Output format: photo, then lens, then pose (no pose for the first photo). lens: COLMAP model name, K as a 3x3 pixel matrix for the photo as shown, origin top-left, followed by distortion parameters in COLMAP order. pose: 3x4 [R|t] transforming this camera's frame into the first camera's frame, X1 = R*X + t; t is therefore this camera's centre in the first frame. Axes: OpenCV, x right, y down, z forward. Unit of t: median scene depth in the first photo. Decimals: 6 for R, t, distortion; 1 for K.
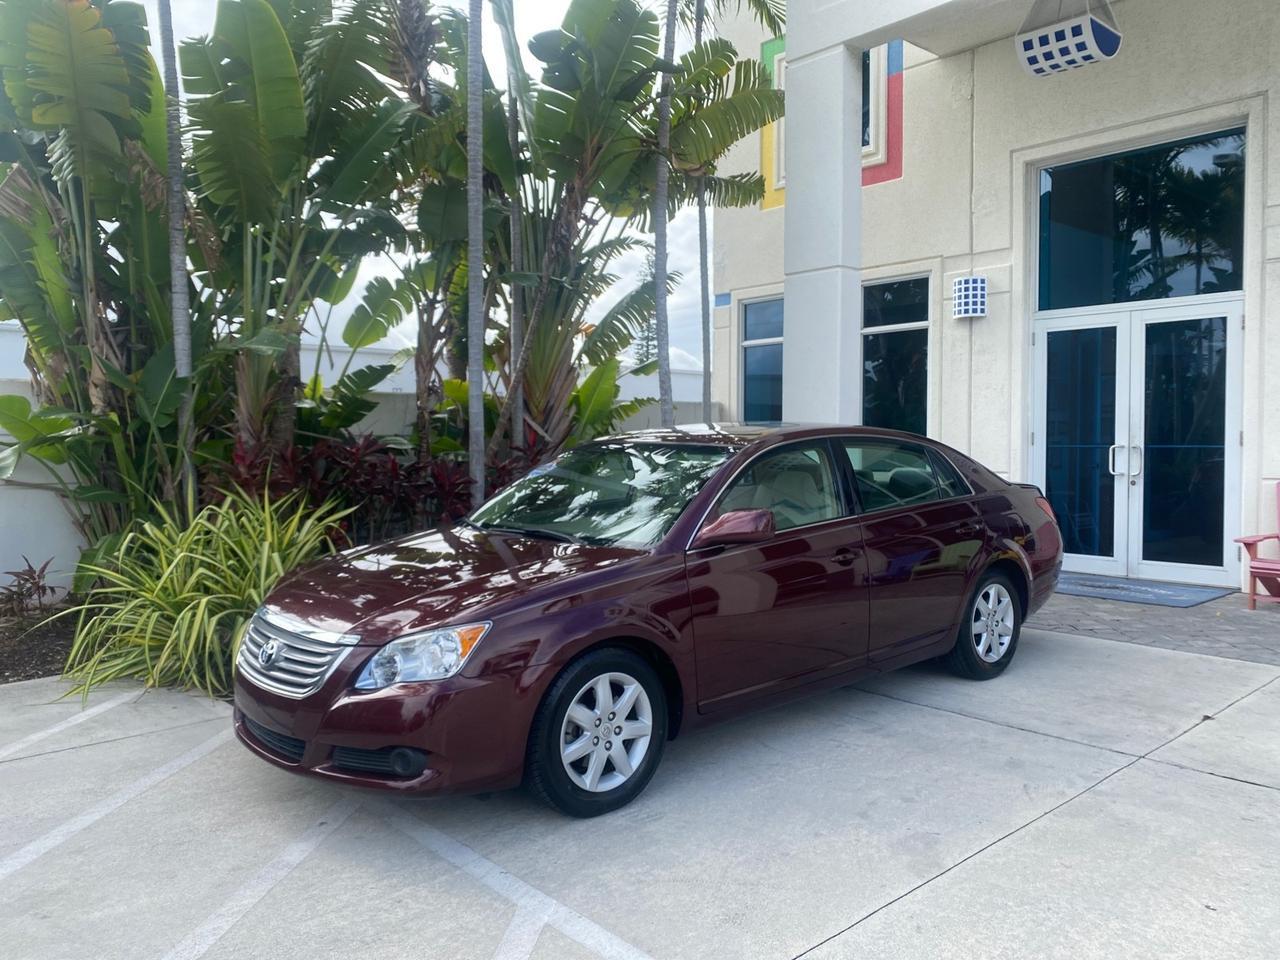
lens RADIAL K [[977.6, 0, 640.4], [0, 977.6, 466.5], [0, 0, 1]] dist [0.019519, -0.006630]
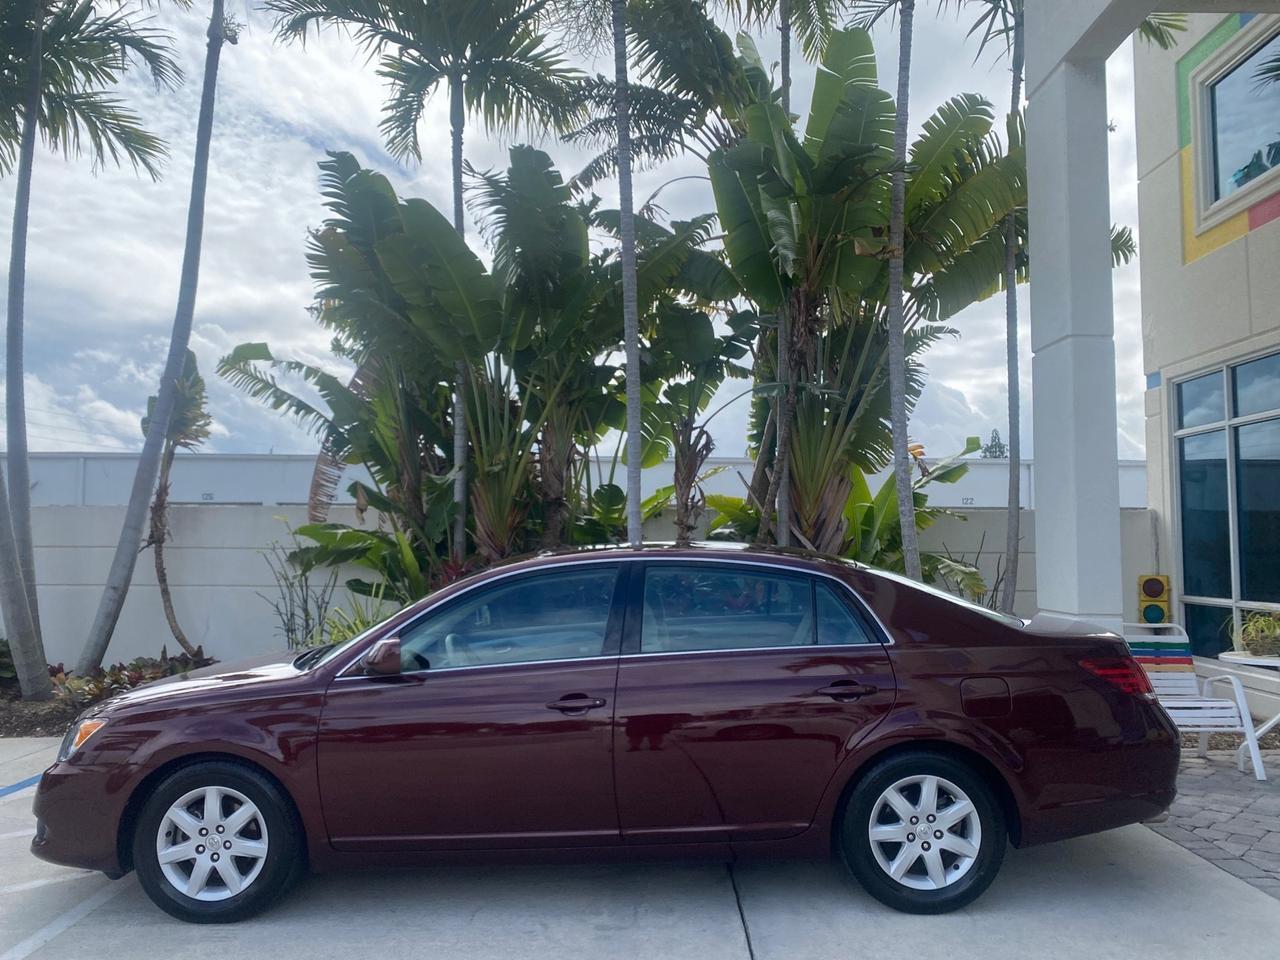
lens RADIAL K [[977.6, 0, 640.4], [0, 977.6, 466.5], [0, 0, 1]] dist [0.019519, -0.006630]
pose [[0.749103, -0.046648, -0.660809, 0.473288], [-0.025703, 0.994720, -0.099356, -0.017771], [0.661954, 0.091413, 0.743949, 0.220674]]
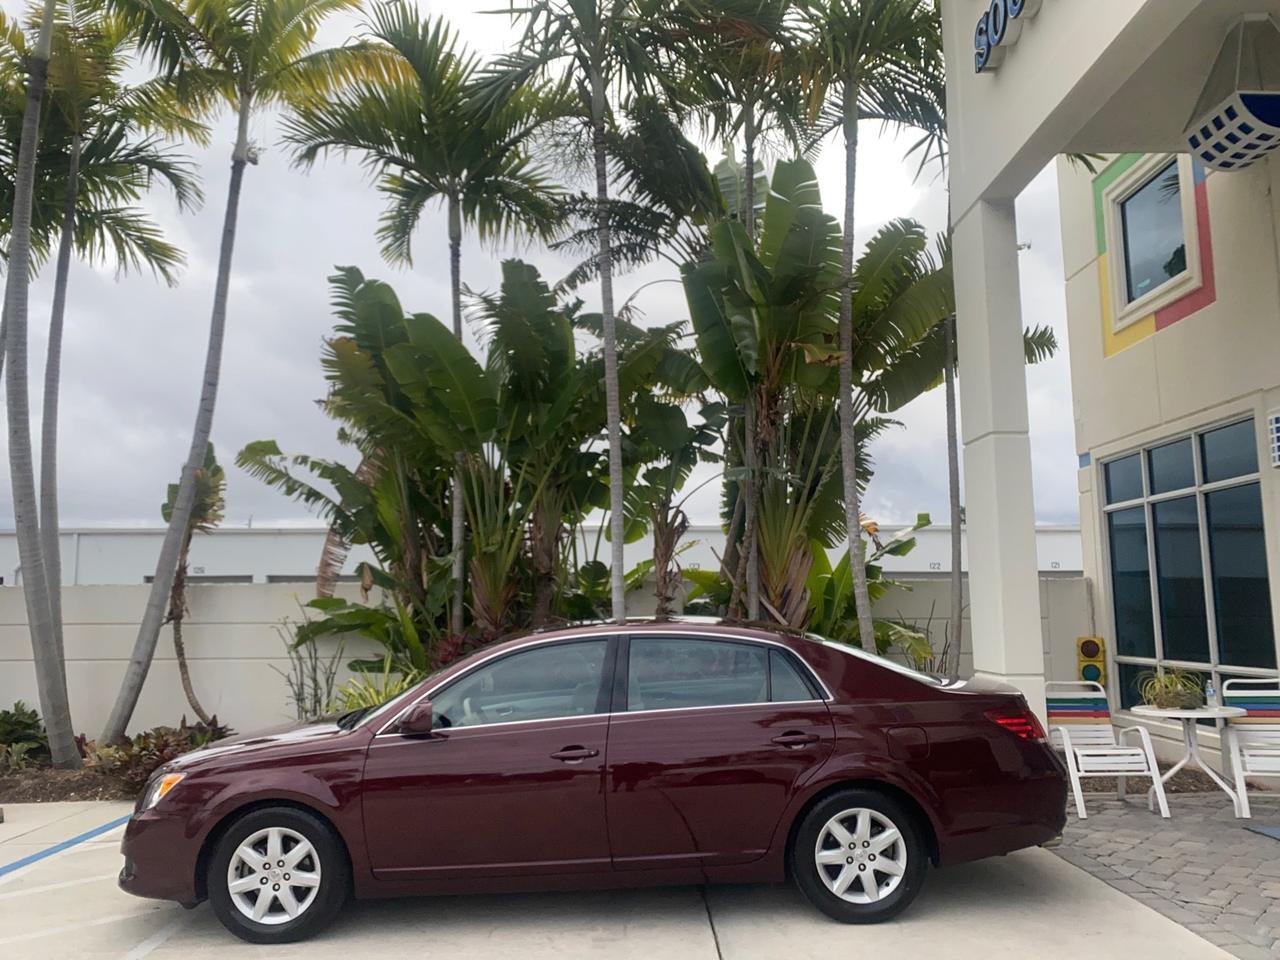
lens RADIAL K [[977.6, 0, 640.4], [0, 977.6, 466.5], [0, 0, 1]] dist [0.019519, -0.006630]
pose [[0.762400, -0.096554, -0.639862, 0.550719], [-0.013316, 0.986255, -0.164690, -0.022449], [0.646969, 0.134080, 0.750636, 0.127355]]
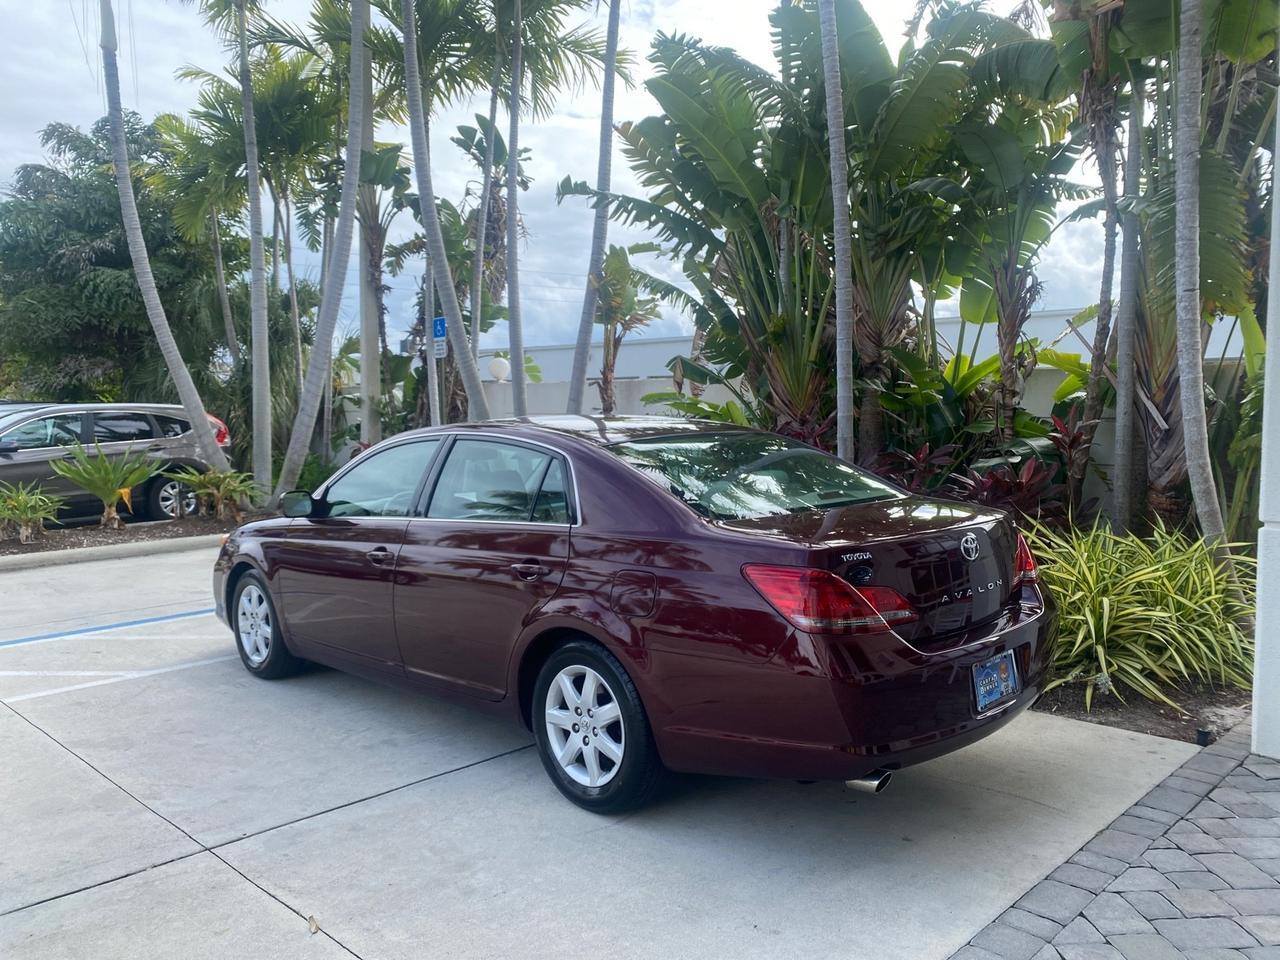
lens RADIAL K [[977.6, 0, 640.4], [0, 977.6, 466.5], [0, 0, 1]] dist [0.019519, -0.006630]
pose [[0.065492, 0.062949, -0.995866, 0.693801], [-0.026730, 0.997761, 0.061311, -0.037804], [0.997495, 0.022604, 0.067028, 0.685259]]
